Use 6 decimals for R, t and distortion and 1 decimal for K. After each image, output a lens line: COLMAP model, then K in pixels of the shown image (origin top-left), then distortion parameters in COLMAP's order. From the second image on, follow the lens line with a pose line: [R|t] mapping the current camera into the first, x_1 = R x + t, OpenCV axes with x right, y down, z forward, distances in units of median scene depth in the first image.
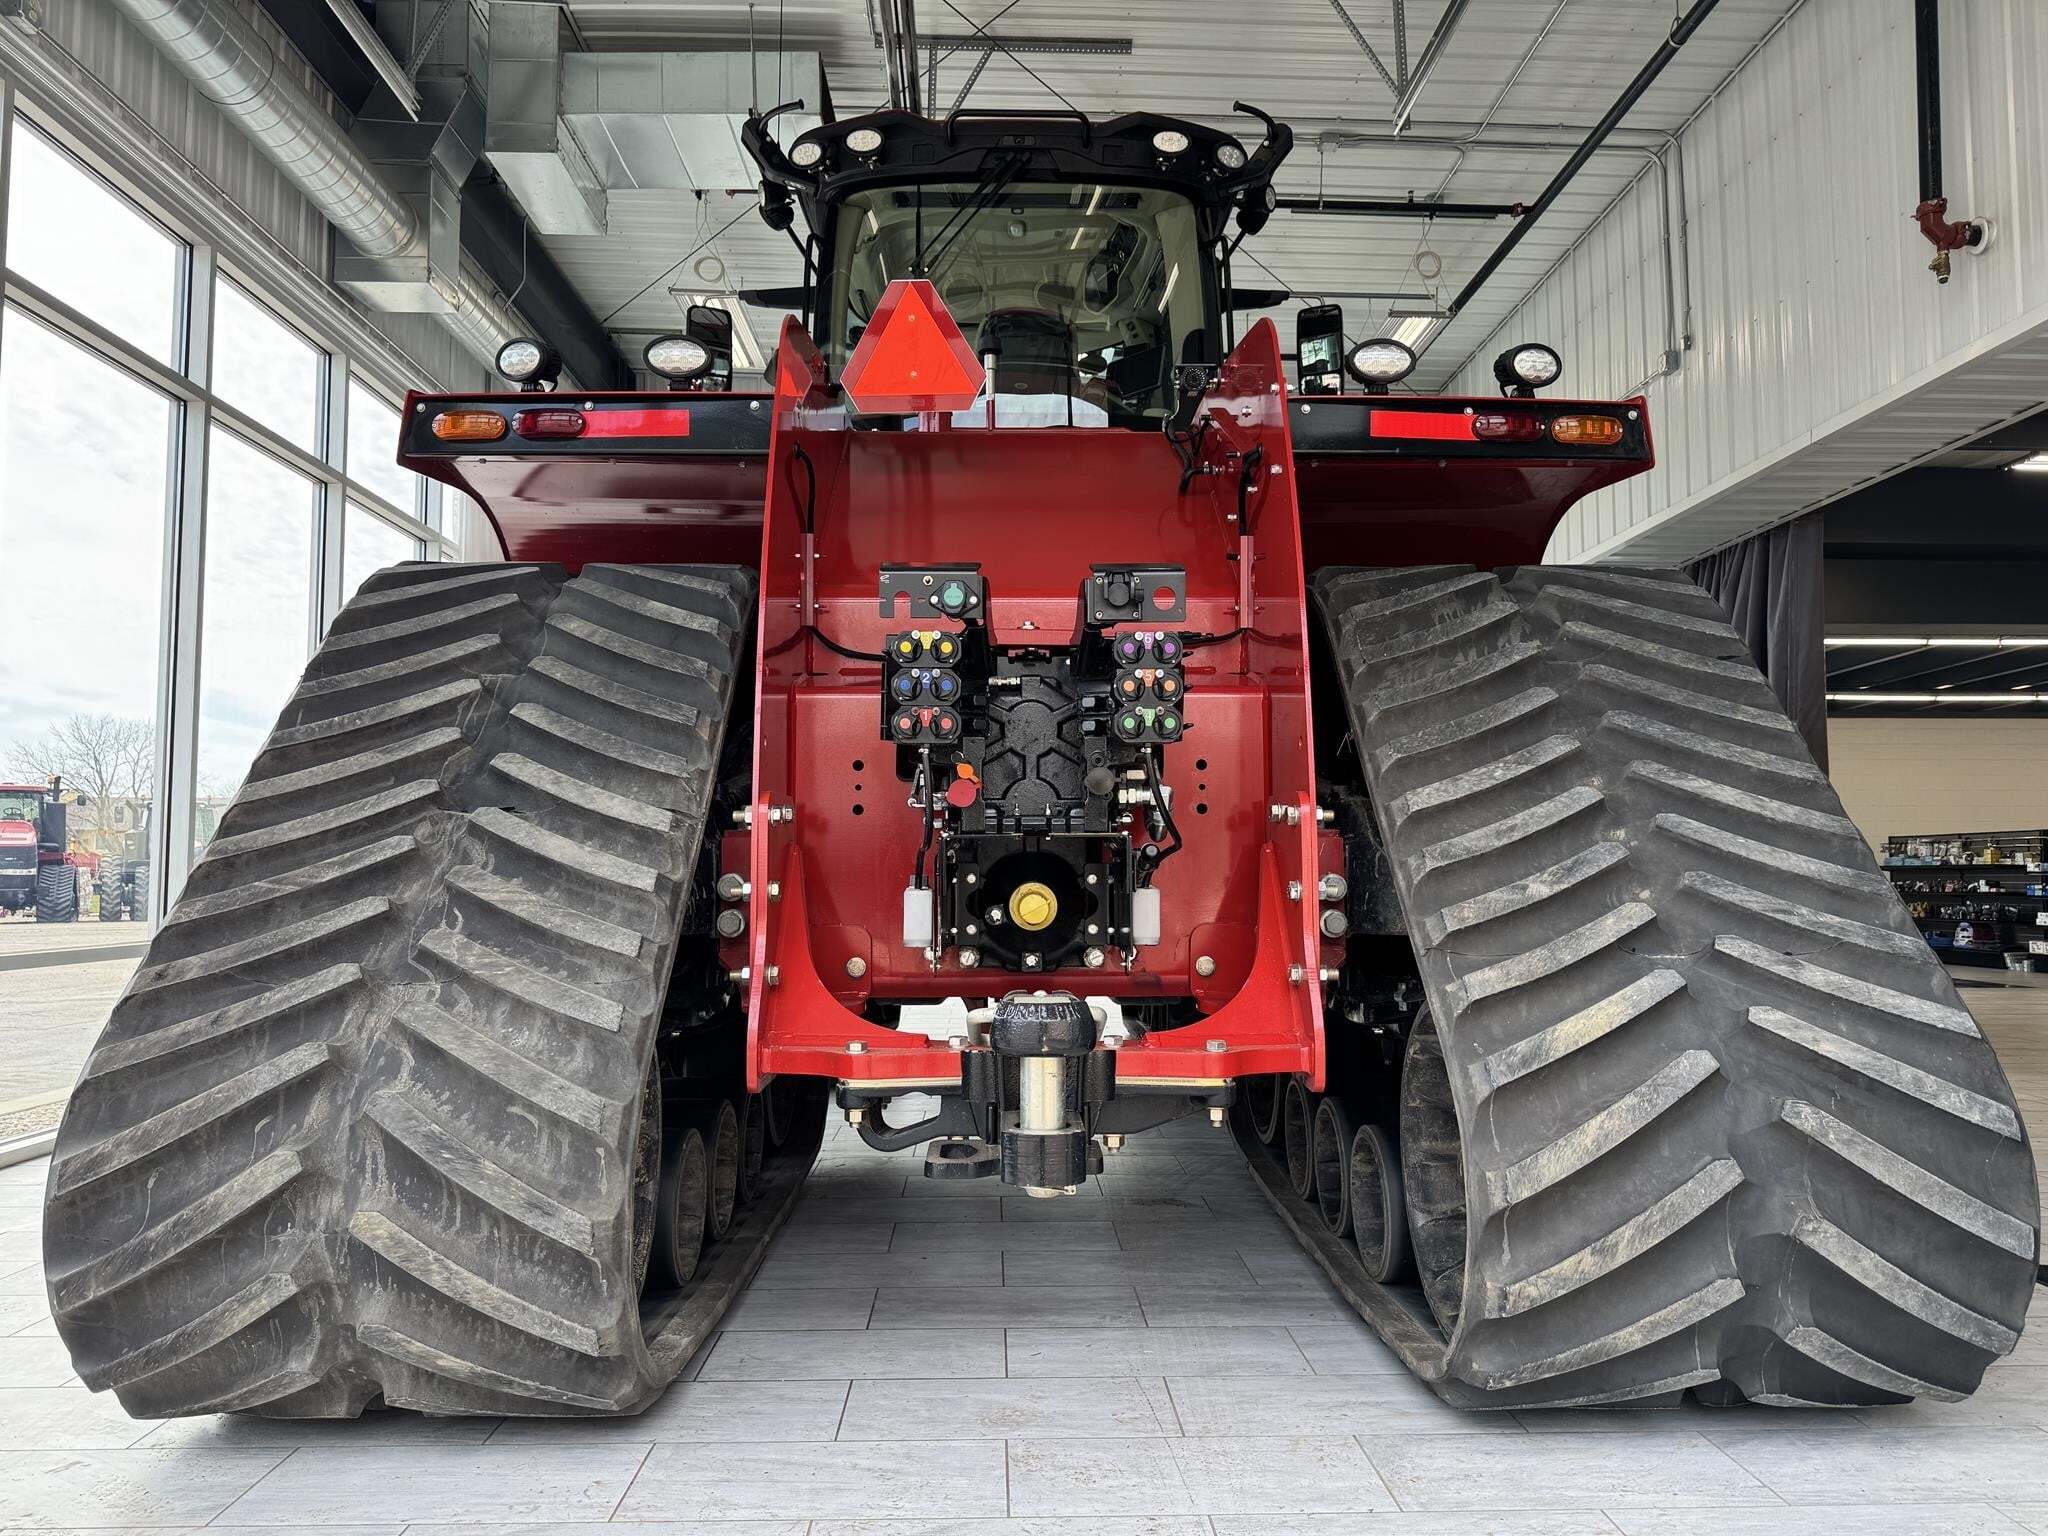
lens RADIAL K [[1446.4, 0, 1030.5], [0, 1446.4, 775.8], [0, 0, 1]] dist [0.021253, -0.018188]
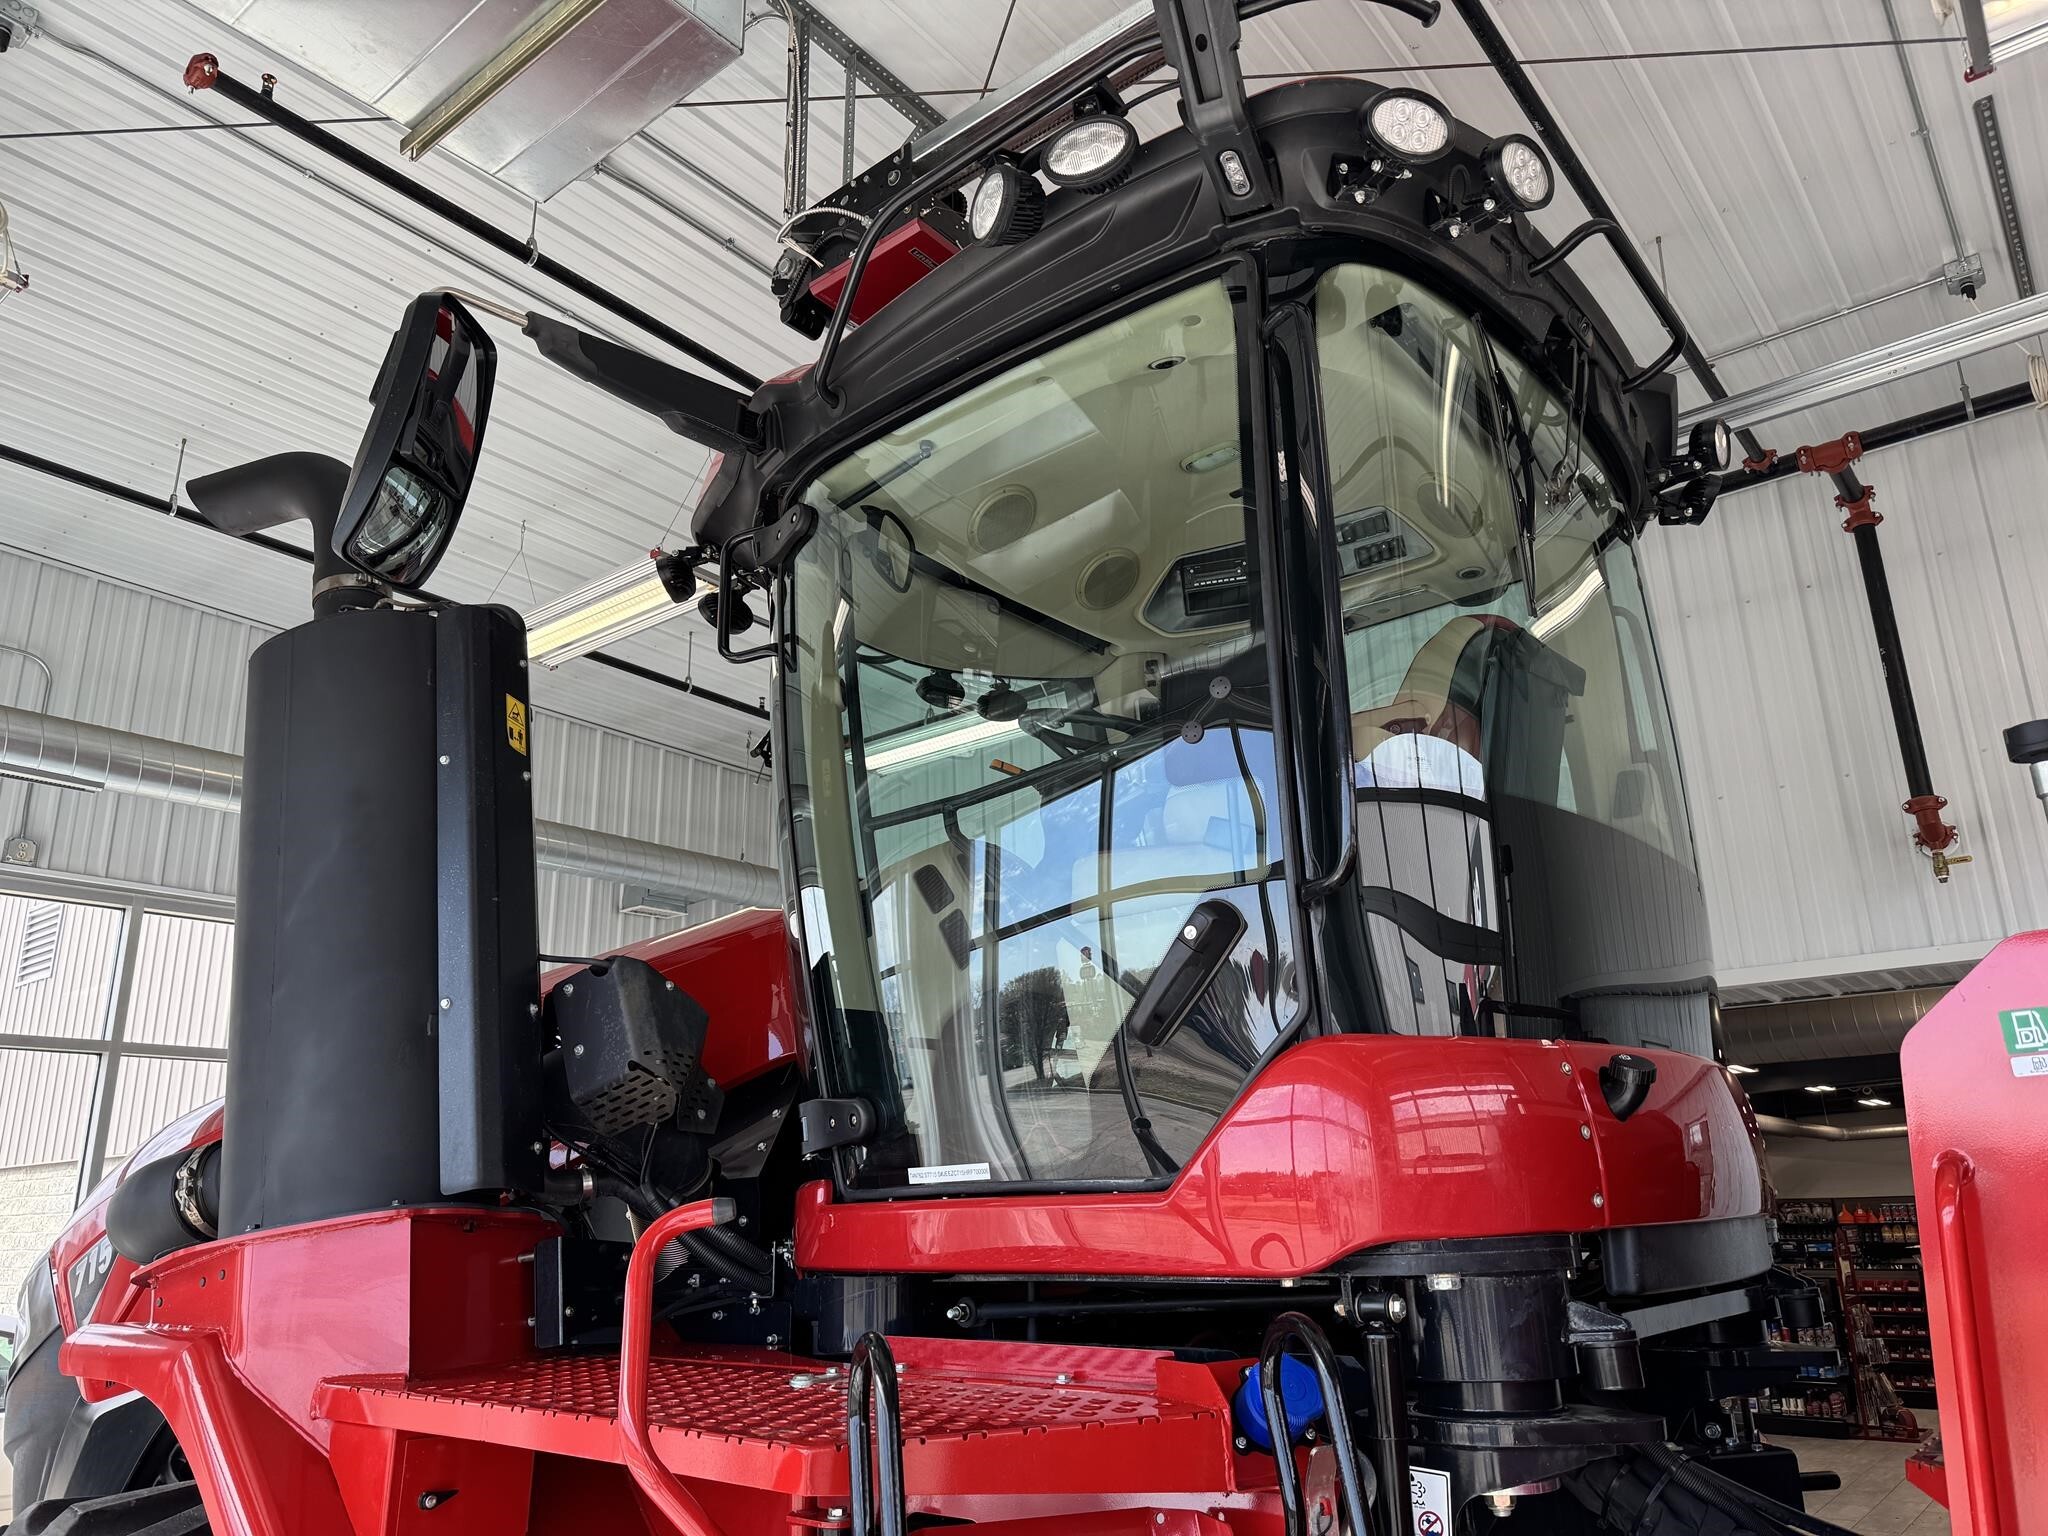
lens RADIAL K [[1446.4, 0, 1029.1], [0, 1446.4, 783.0], [0, 0, 1]] dist [0.021253, -0.018188]
pose [[0.656537, 0.207837, 0.725095, -0.423178], [-0.029764, 0.967680, -0.250420, -0.134713], [-0.753706, 0.142829, 0.641504, 0.761968]]
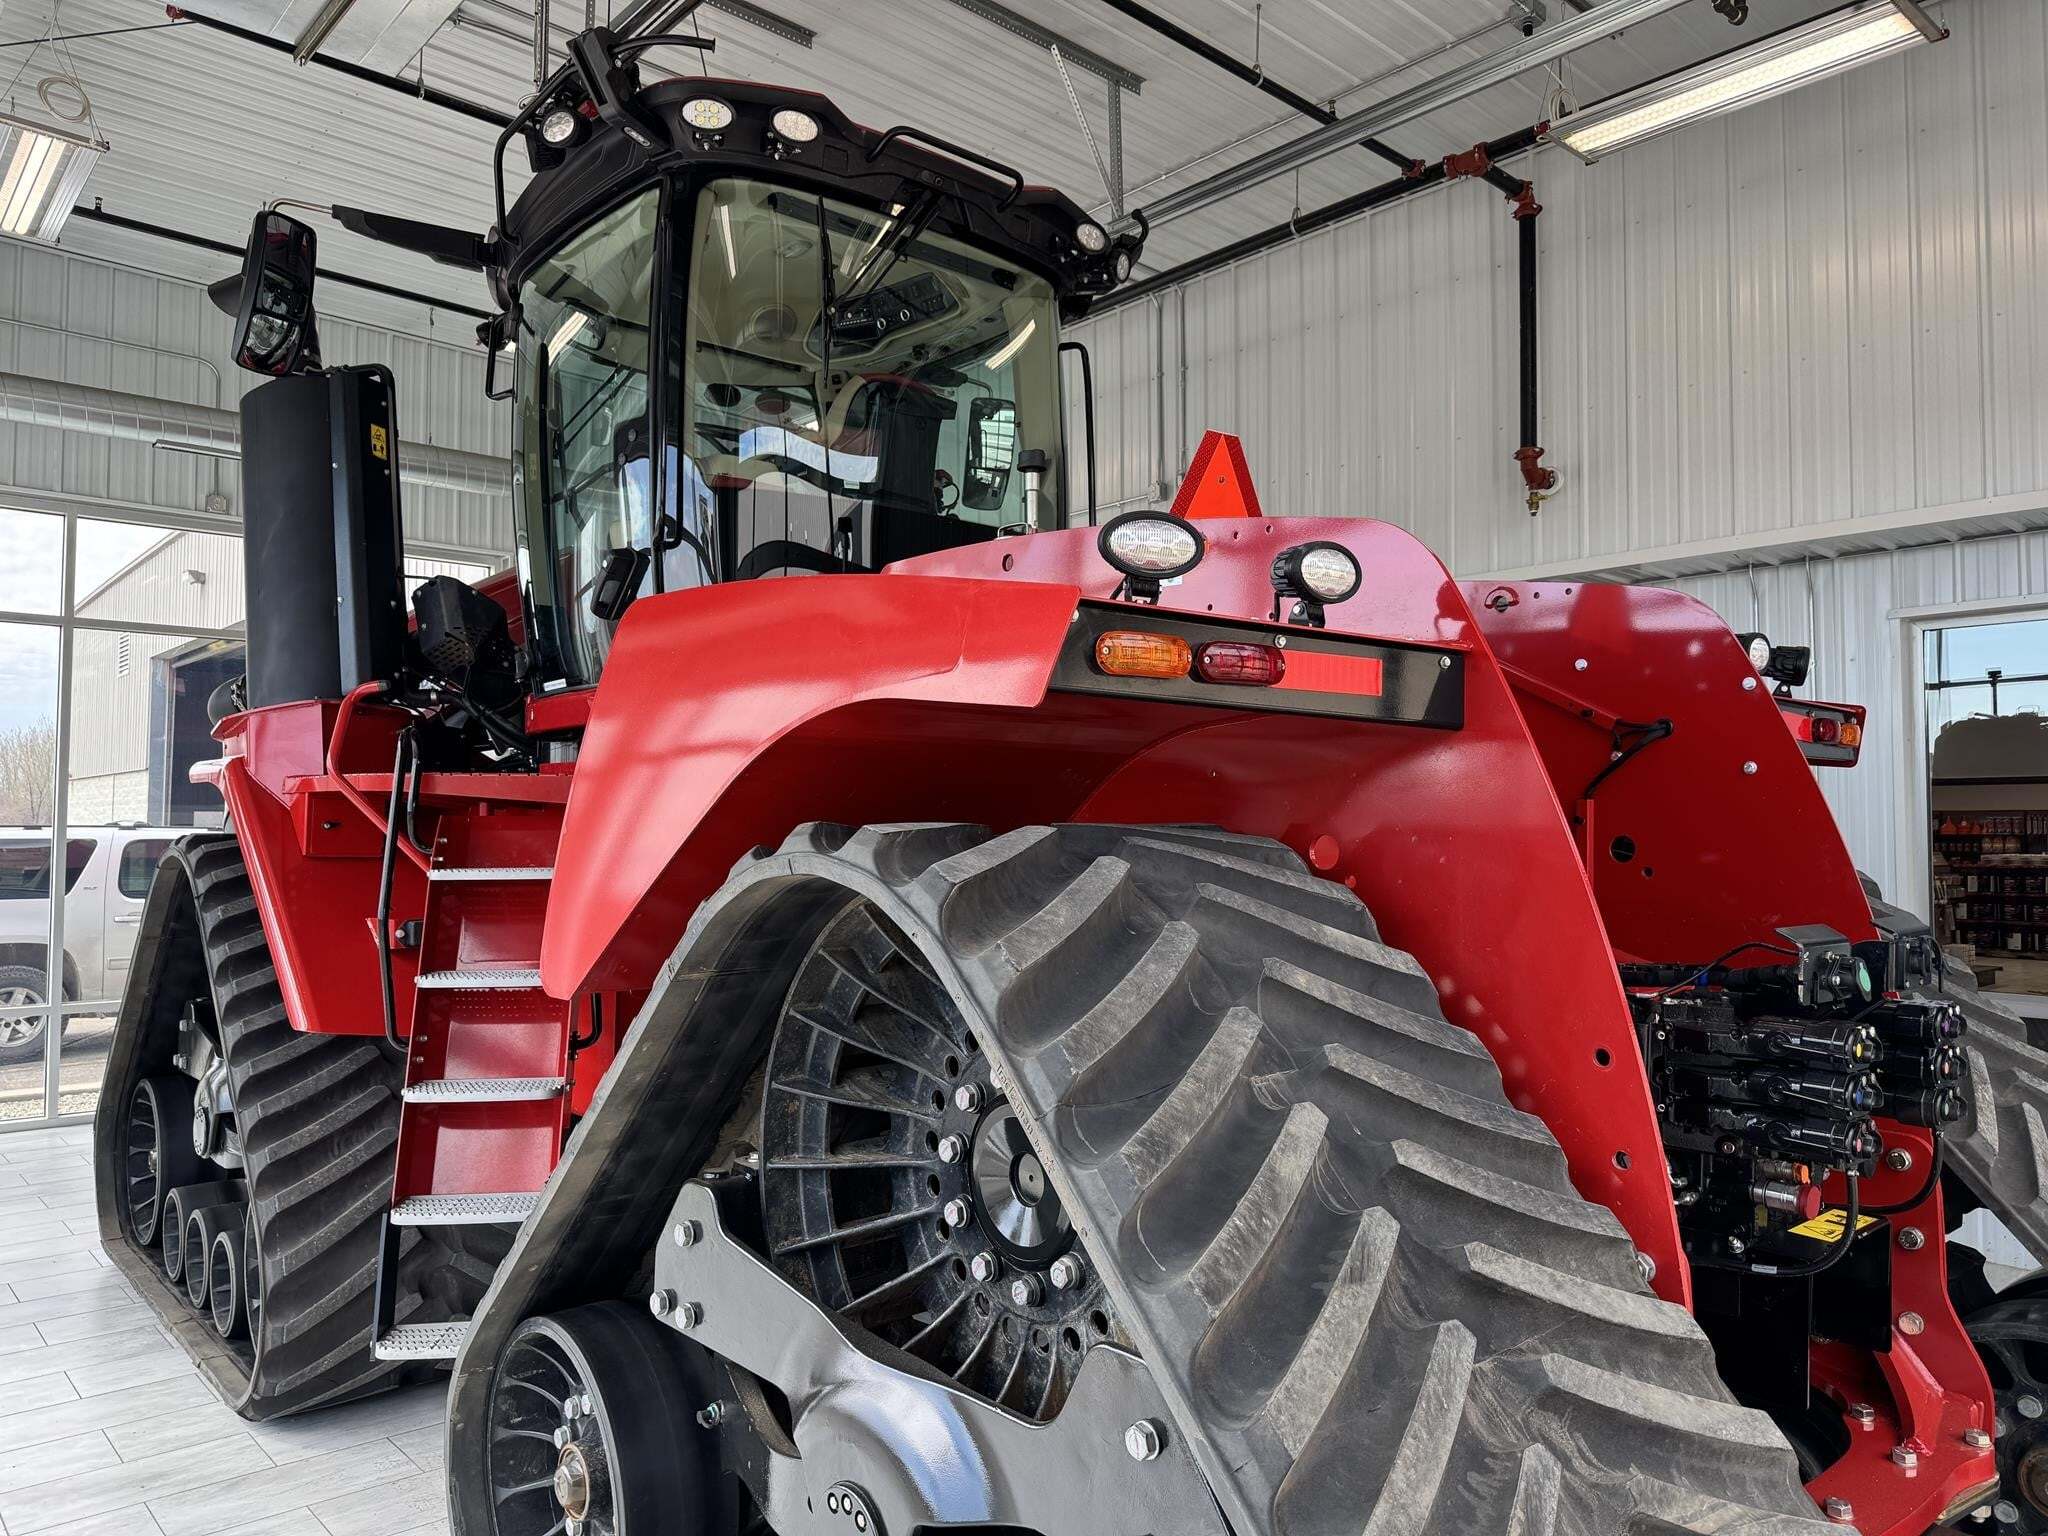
lens RADIAL K [[1446.4, 0, 1028.6], [0, 1446.4, 774.5], [0, 0, 1]] dist [0.021253, -0.018188]
pose [[0.773049, 0.034217, 0.633423, -0.426169], [-0.049688, 0.998742, 0.006689, -0.100004], [-0.632398, -0.036645, 0.773777, 0.289936]]
